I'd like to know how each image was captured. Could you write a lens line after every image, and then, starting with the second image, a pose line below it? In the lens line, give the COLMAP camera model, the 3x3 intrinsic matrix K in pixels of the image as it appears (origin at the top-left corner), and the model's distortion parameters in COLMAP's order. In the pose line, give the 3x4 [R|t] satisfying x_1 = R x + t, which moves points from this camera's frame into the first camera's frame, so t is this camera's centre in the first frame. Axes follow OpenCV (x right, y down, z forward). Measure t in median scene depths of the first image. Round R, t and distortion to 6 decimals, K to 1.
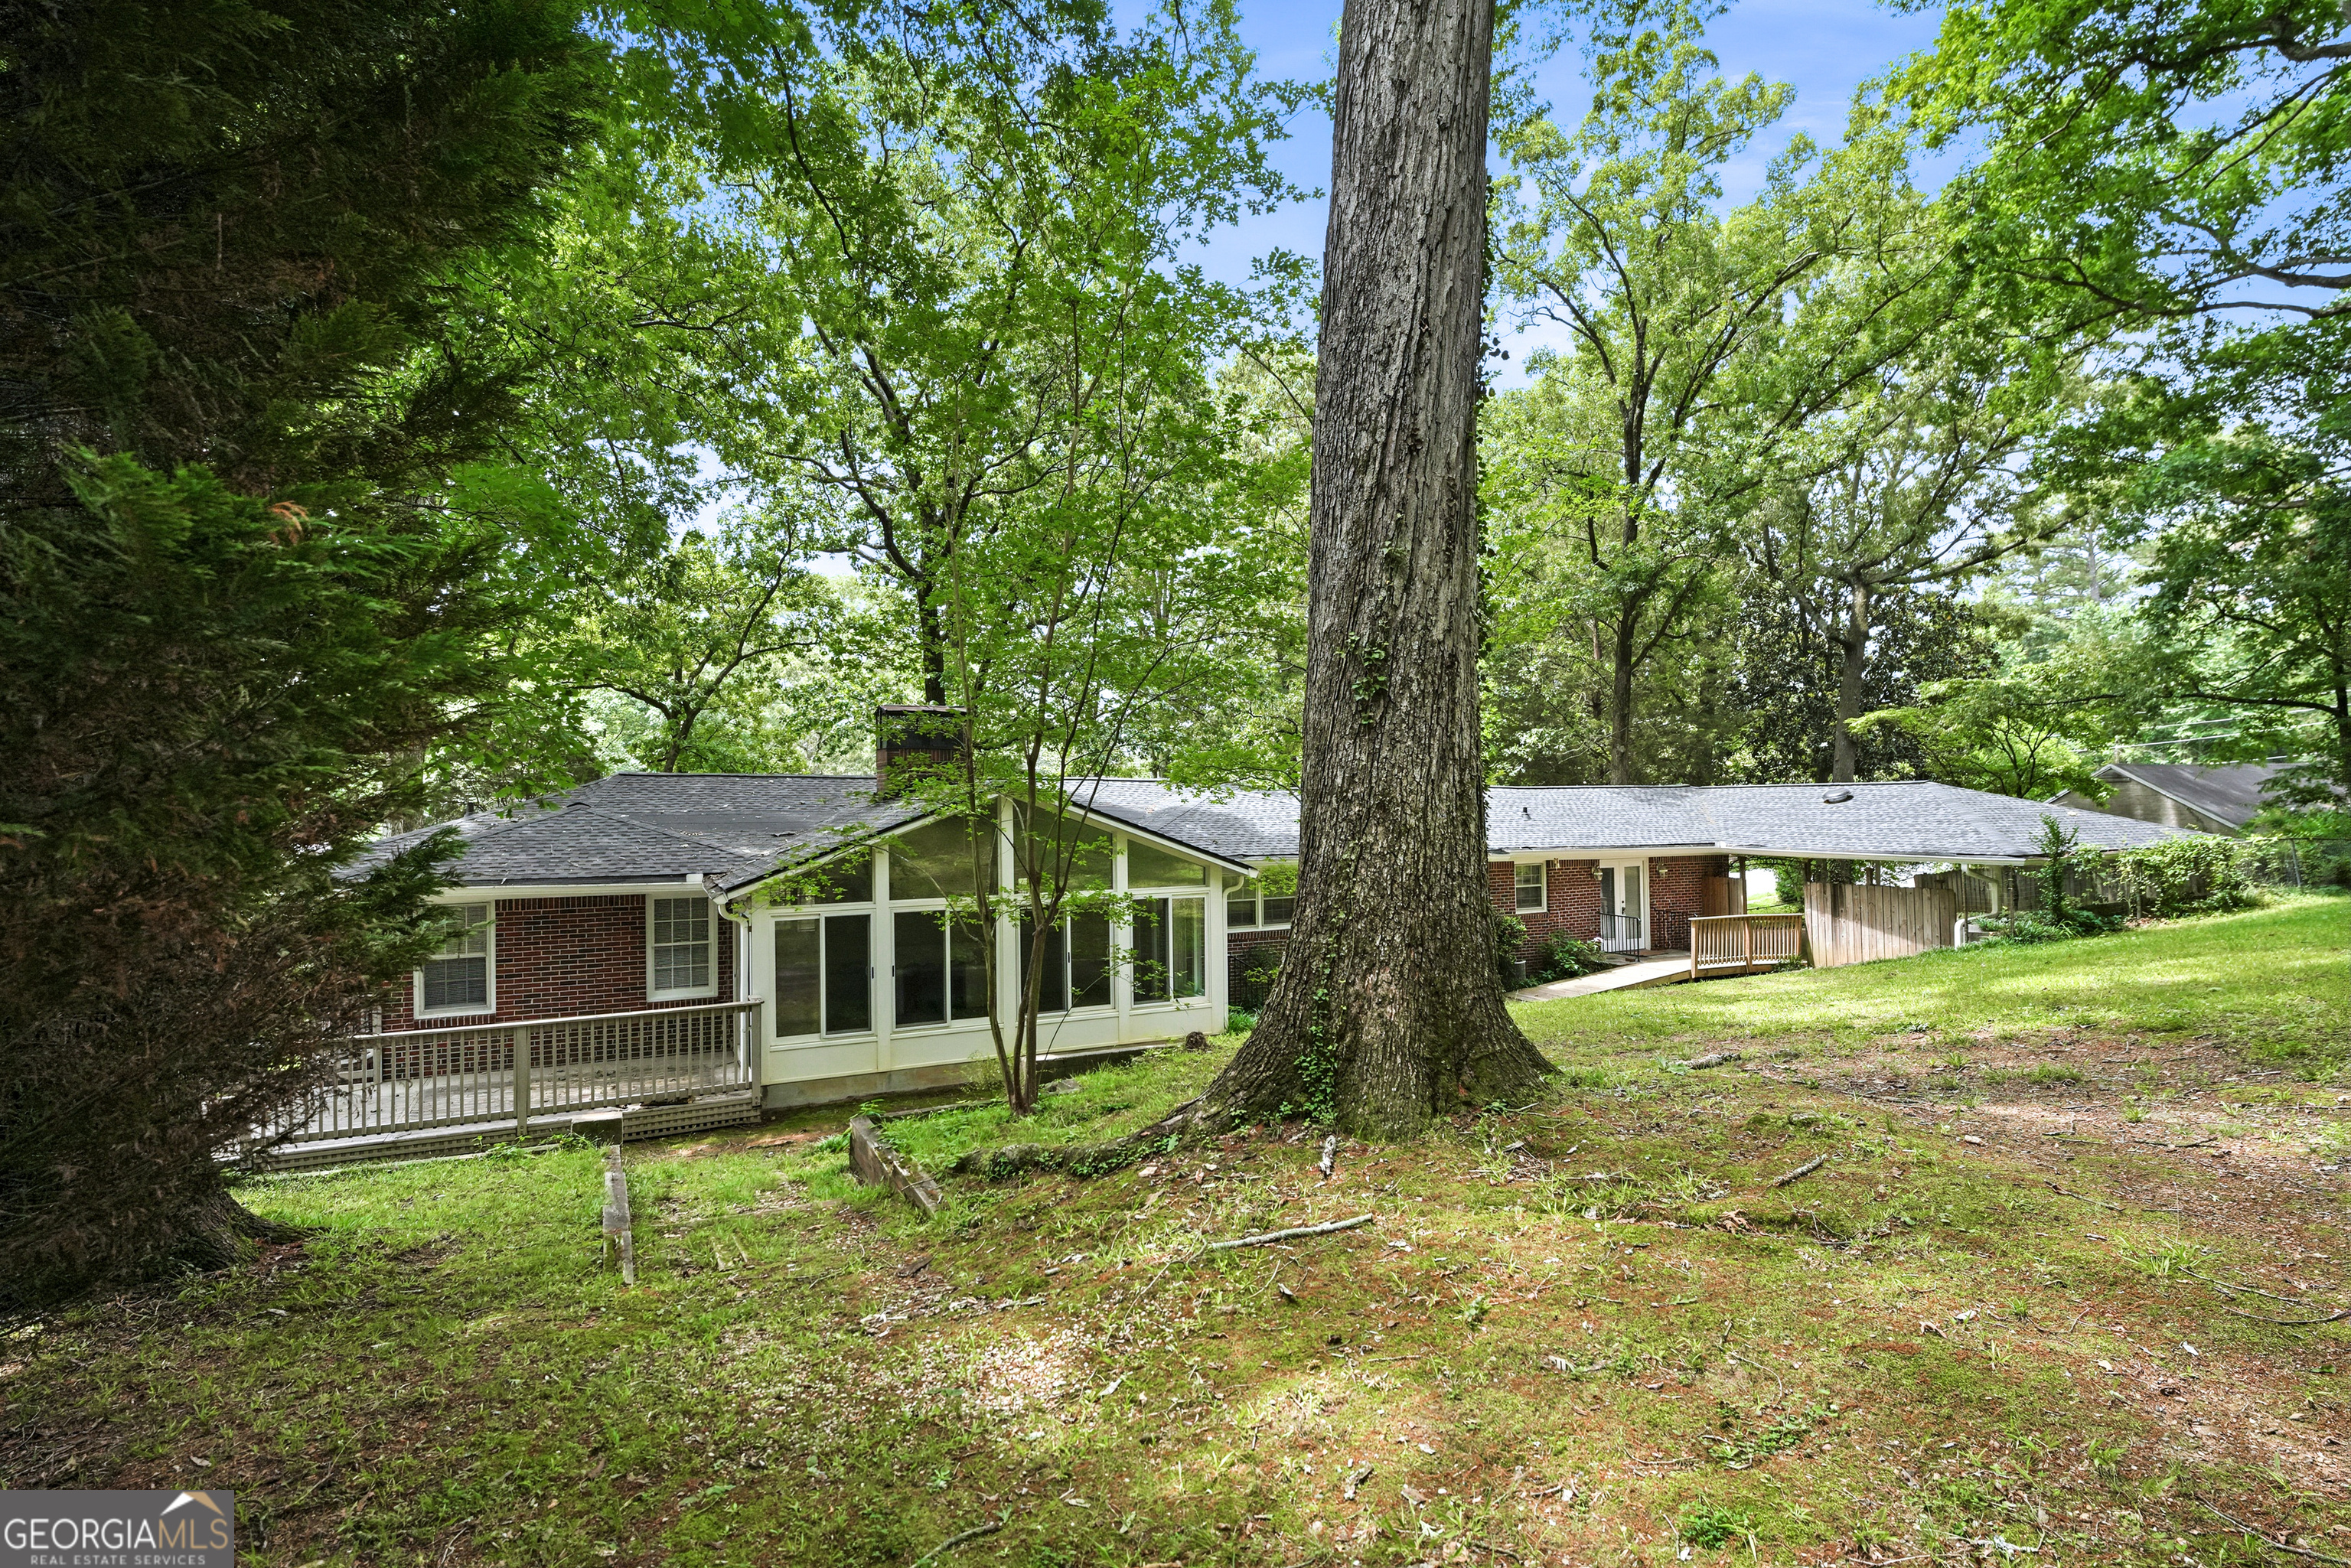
lens RADIAL K [[1129.9, 0, 1175.5], [0, 1129.9, 784.0], [0, 0, 1]] dist [0.000156, -0.000419]
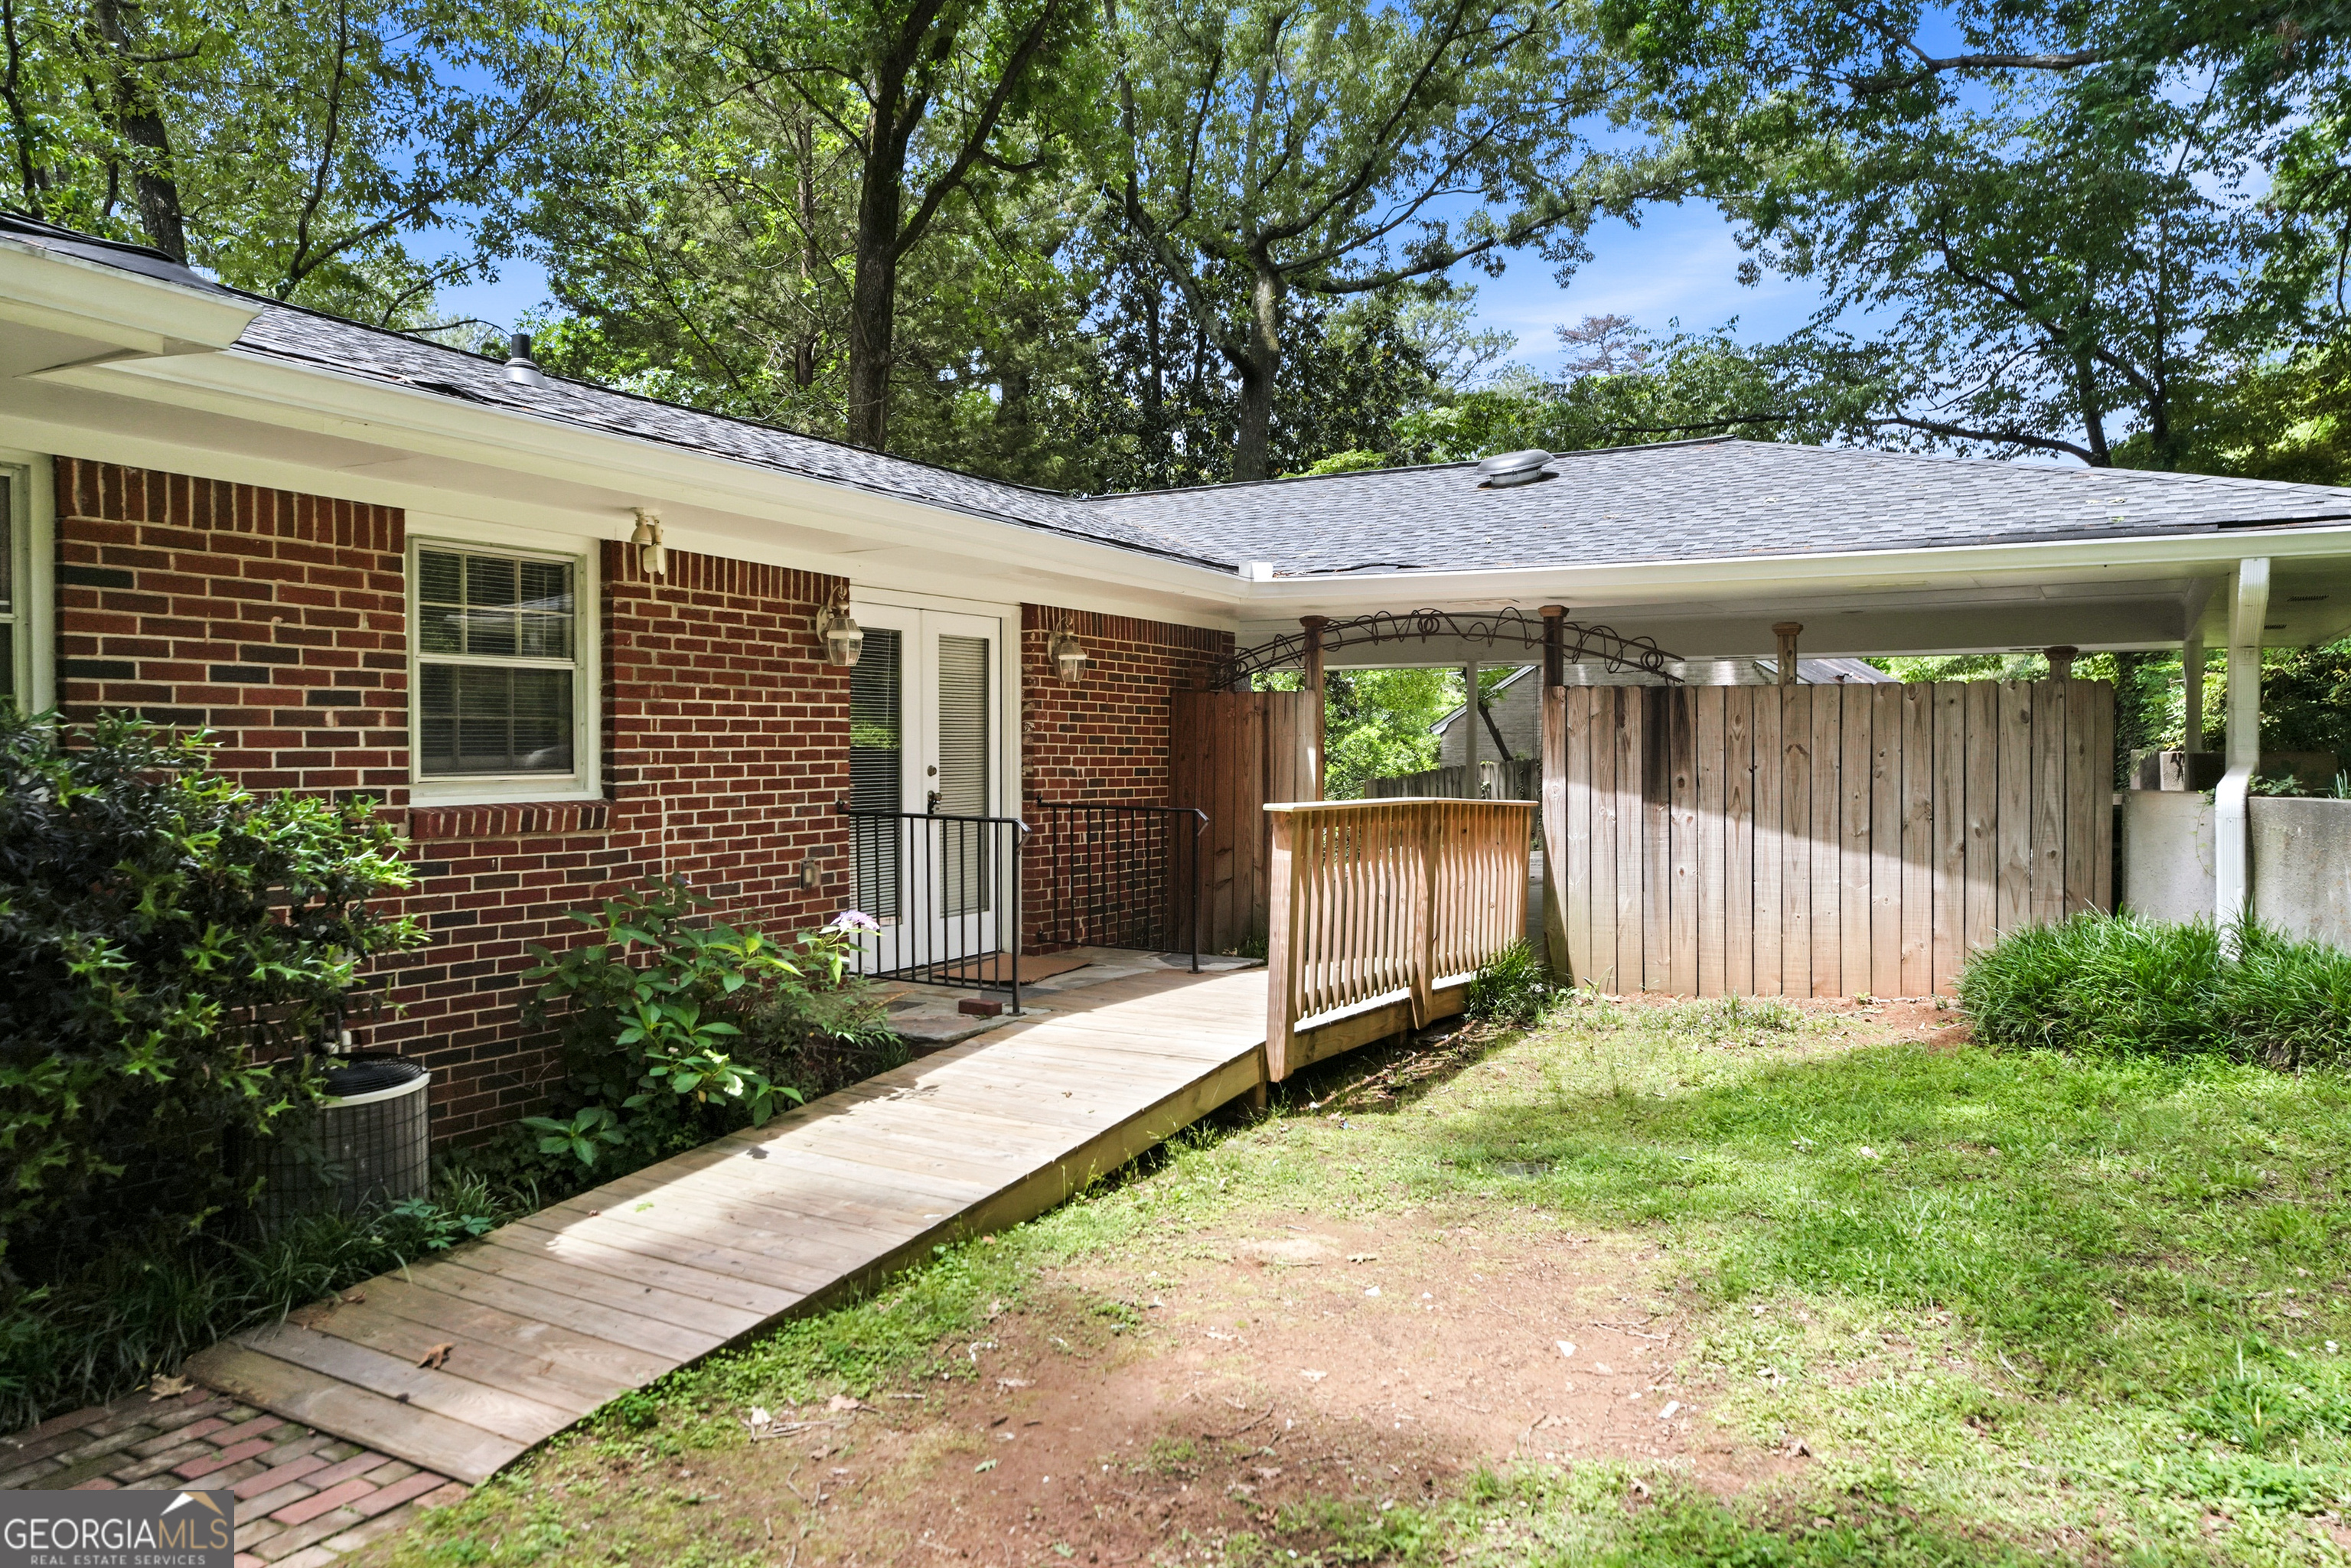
lens RADIAL K [[1600.6, 0, 1175.5], [0, 1600.6, 784.0], [0, 0, 1]] dist [0.001072, 0.000415]
pose [[0.827757, 0.000763, 0.561086, 0.254483], [-0.018679, 0.999482, 0.026197, 0.101300], [-0.560776, -0.032165, 0.827343, 0.710854]]
